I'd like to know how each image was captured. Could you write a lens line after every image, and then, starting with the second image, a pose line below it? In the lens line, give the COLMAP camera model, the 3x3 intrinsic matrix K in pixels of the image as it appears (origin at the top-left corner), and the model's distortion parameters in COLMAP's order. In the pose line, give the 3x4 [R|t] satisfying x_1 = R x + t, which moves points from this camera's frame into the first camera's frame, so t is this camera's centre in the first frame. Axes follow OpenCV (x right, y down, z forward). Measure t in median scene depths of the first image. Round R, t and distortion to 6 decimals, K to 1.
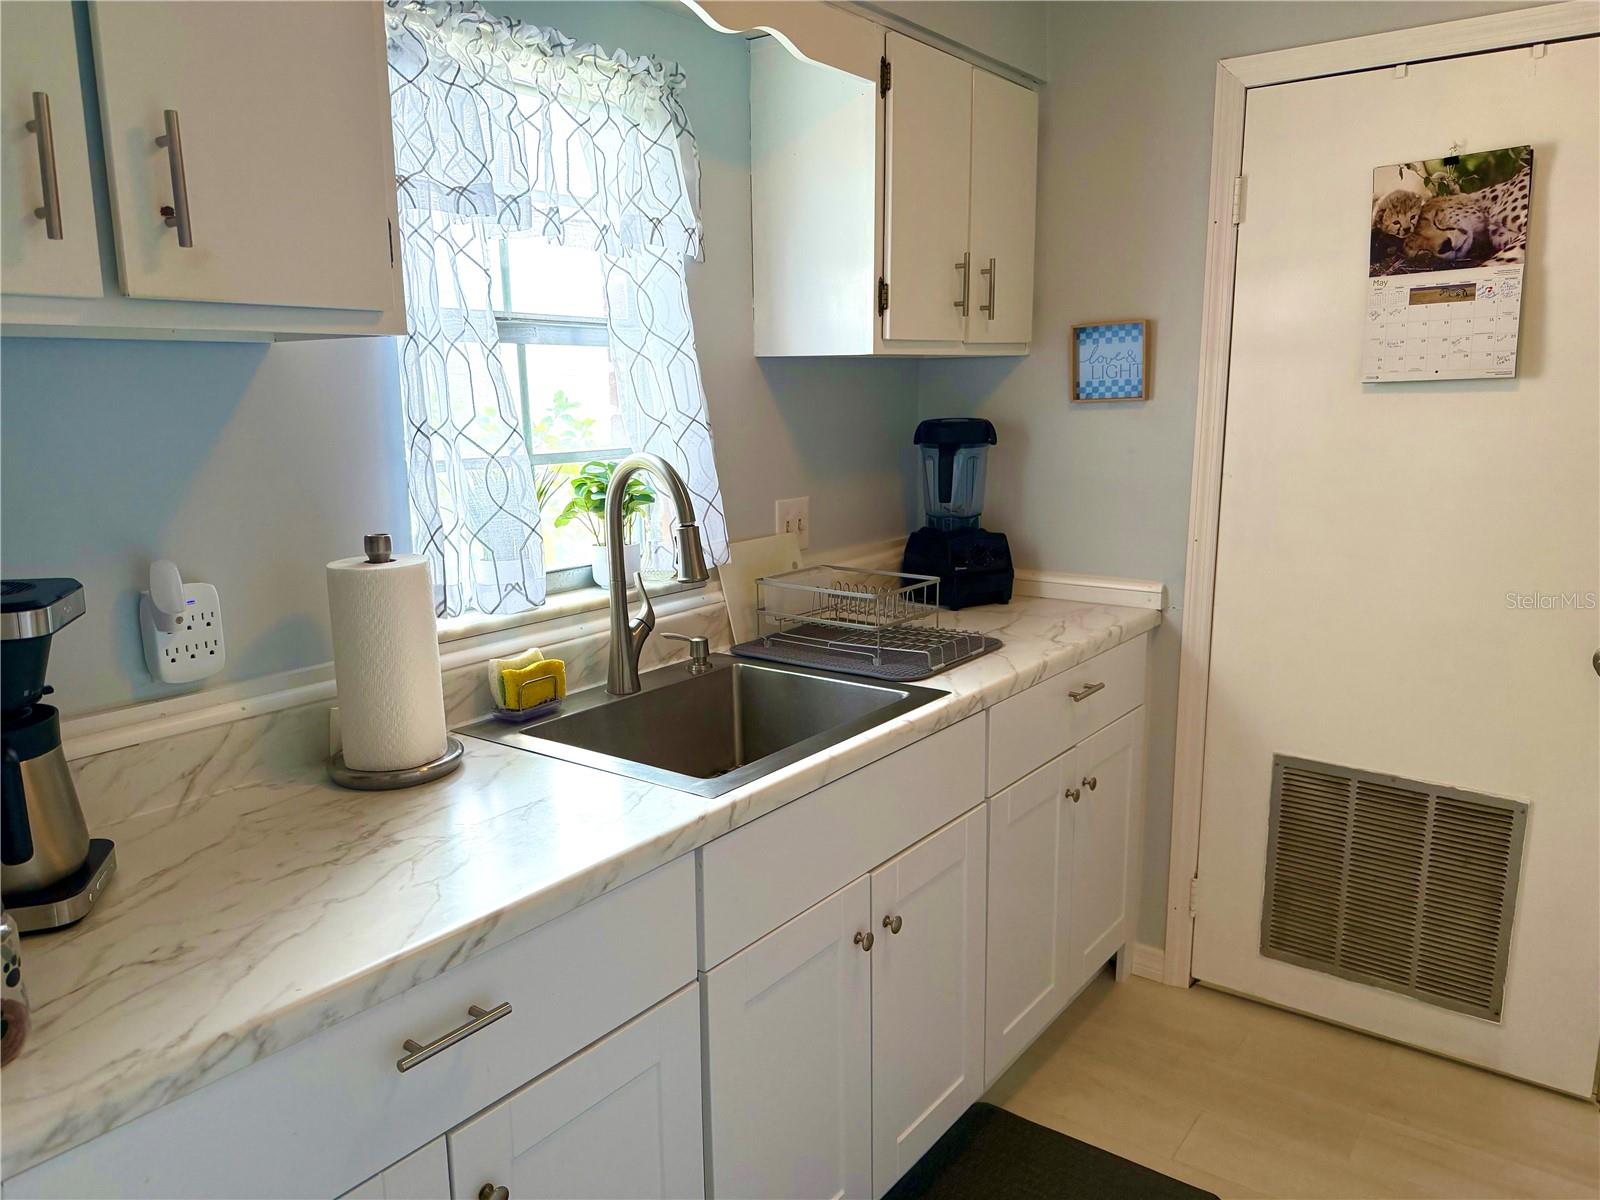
lens RADIAL K [[1136.6, 0, 800.0], [0, 1136.6, 600.0], [0, 0, 1]] dist [0.047404, -0.058727]
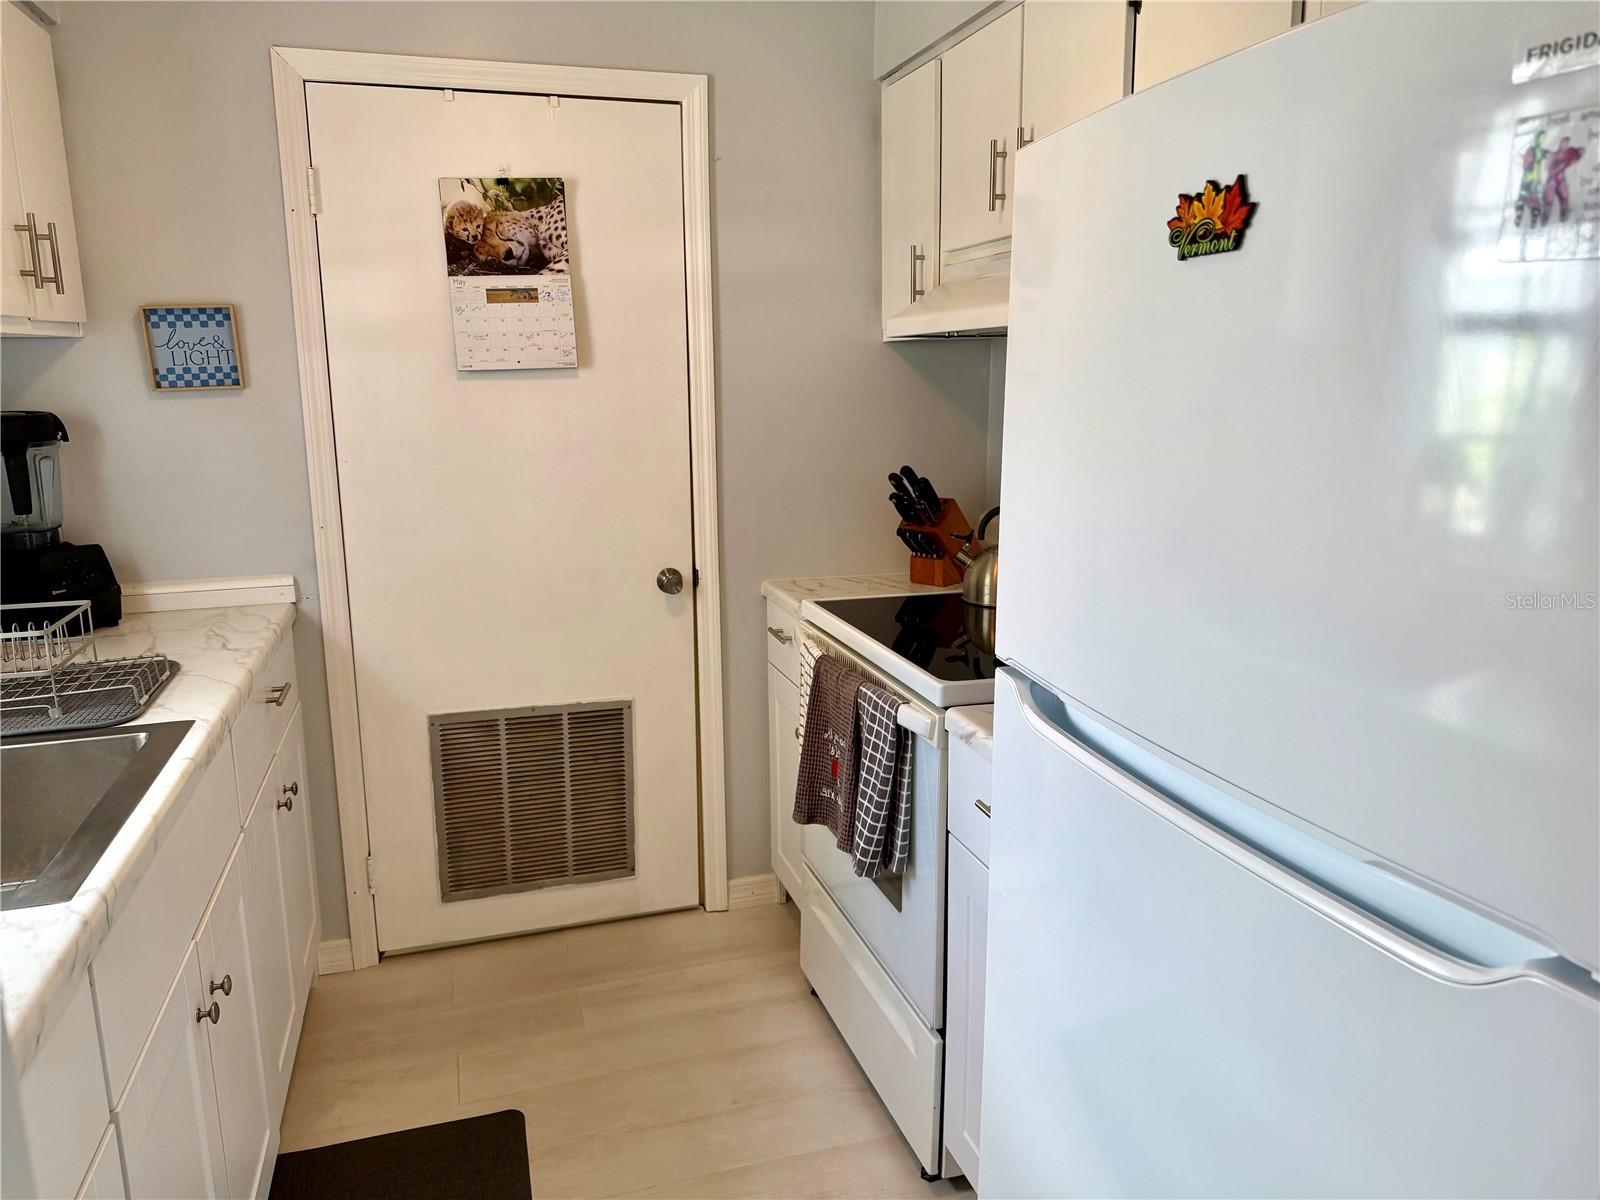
lens RADIAL K [[1136.6, 0, 800.0], [0, 1136.6, 600.0], [0, 0, 1]] dist [0.047404, -0.058727]
pose [[0.585883, -0.160764, 0.794289, -0.249862], [0.154631, 0.984295, 0.085162, -0.011901], [-0.795506, 0.072927, 0.601541, 0.077476]]
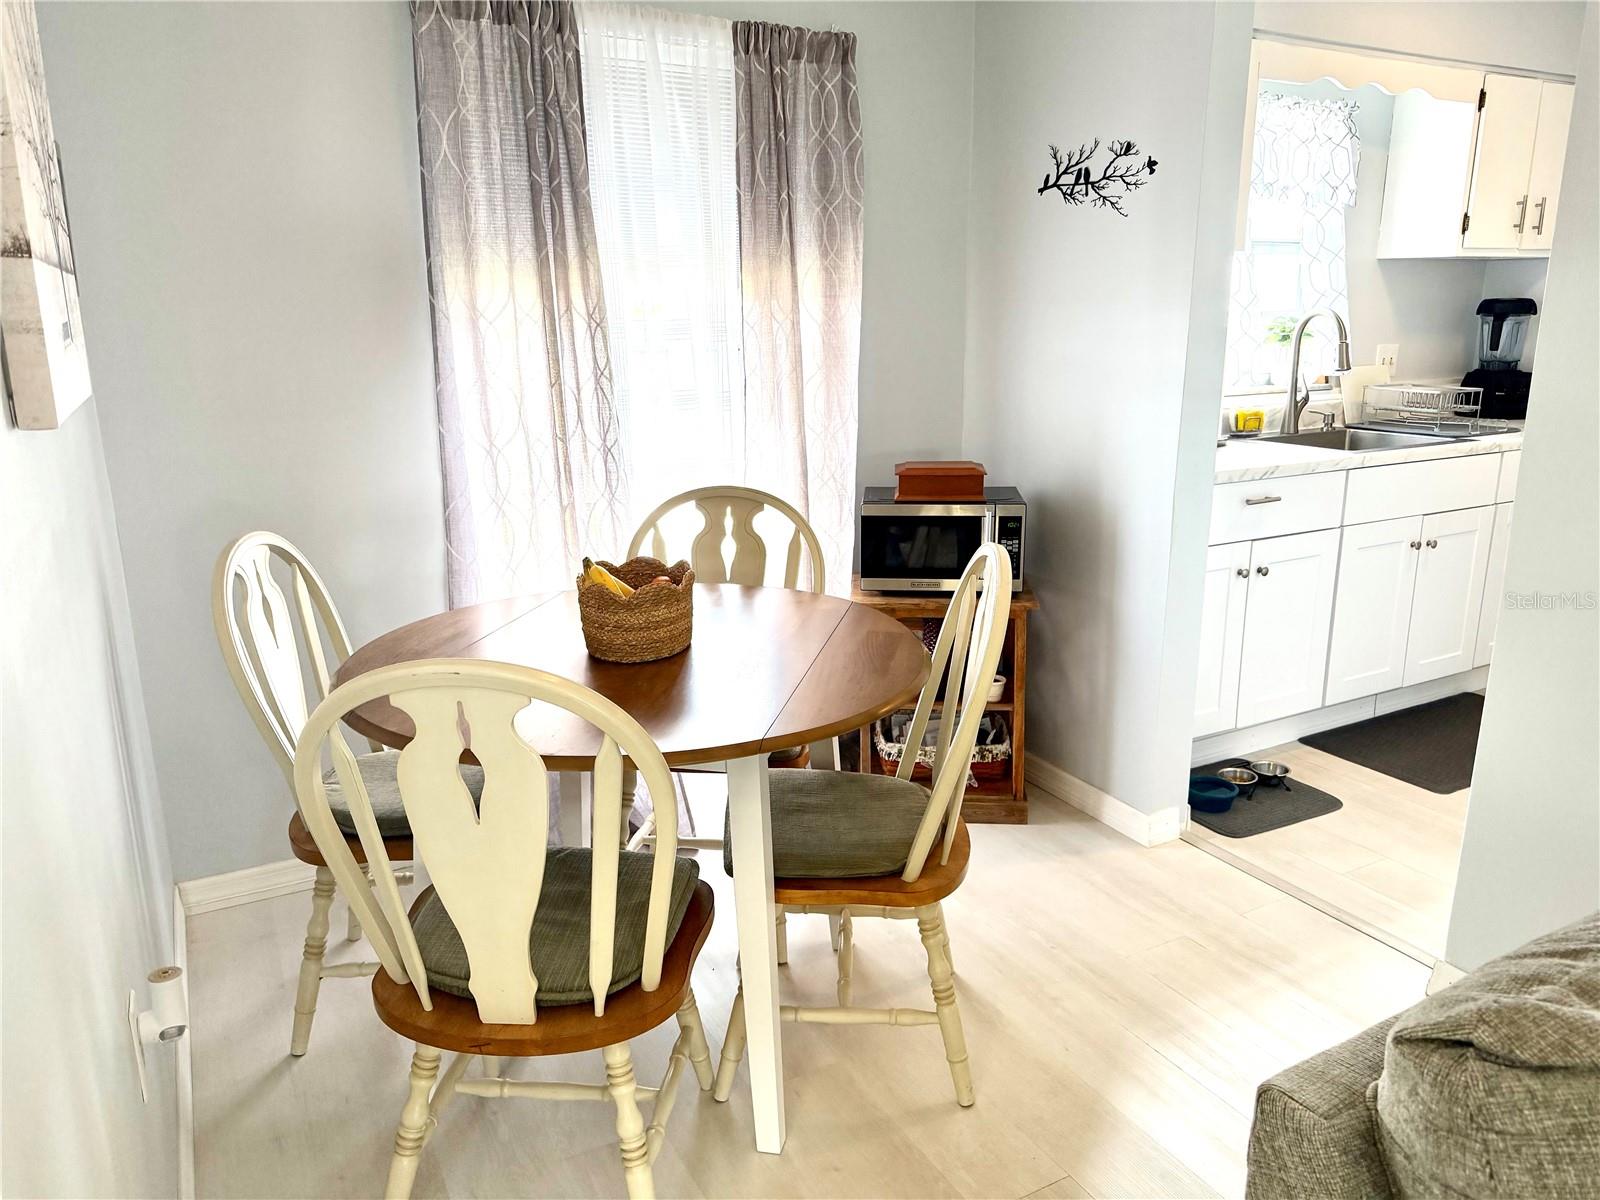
lens RADIAL K [[1136.6, 0, 800.0], [0, 1136.6, 600.0], [0, 0, 1]] dist [0.047404, -0.058727]
pose [[0.909474, 0.105283, -0.402209, -0.088922], [-0.075561, 0.993151, 0.089111, 0.231676], [0.408836, -0.050653, 0.911201, -1.068062]]
